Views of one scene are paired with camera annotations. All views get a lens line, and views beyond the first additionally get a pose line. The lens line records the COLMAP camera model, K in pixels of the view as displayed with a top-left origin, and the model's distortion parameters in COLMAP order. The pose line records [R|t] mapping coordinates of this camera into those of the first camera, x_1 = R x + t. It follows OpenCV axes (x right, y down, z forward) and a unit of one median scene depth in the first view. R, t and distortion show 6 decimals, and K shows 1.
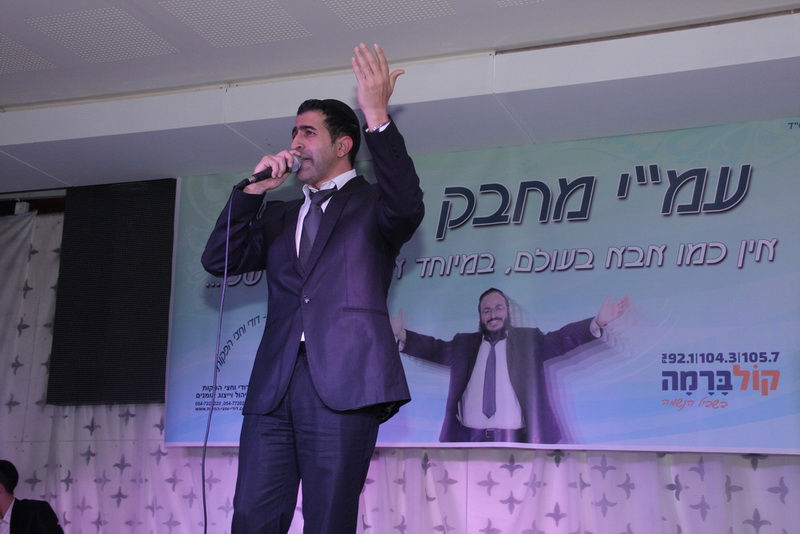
lens RADIAL K [[1308.6, 0, 429.2], [0, 1308.6, 267.0], [0, 0, 1]] dist [0.233309, 0.000000]
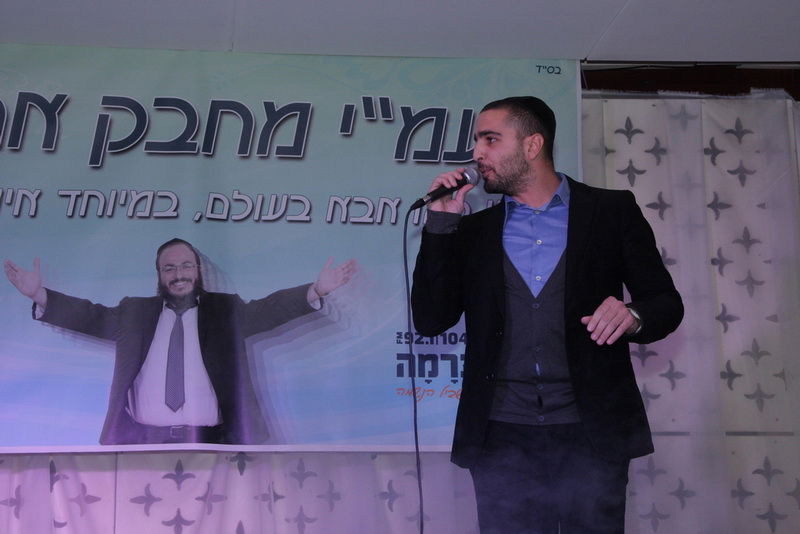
lens RADIAL K [[1653.6, 0, 374.7], [0, 1653.6, 255.6], [0, 0, 1]] dist [0.326611, 0.000000]
pose [[0.859396, 0.054829, 0.508362, -0.339406], [-0.064514, 0.997916, 0.001432, 0.017427], [-0.507224, -0.034027, 0.861142, 0.126409]]
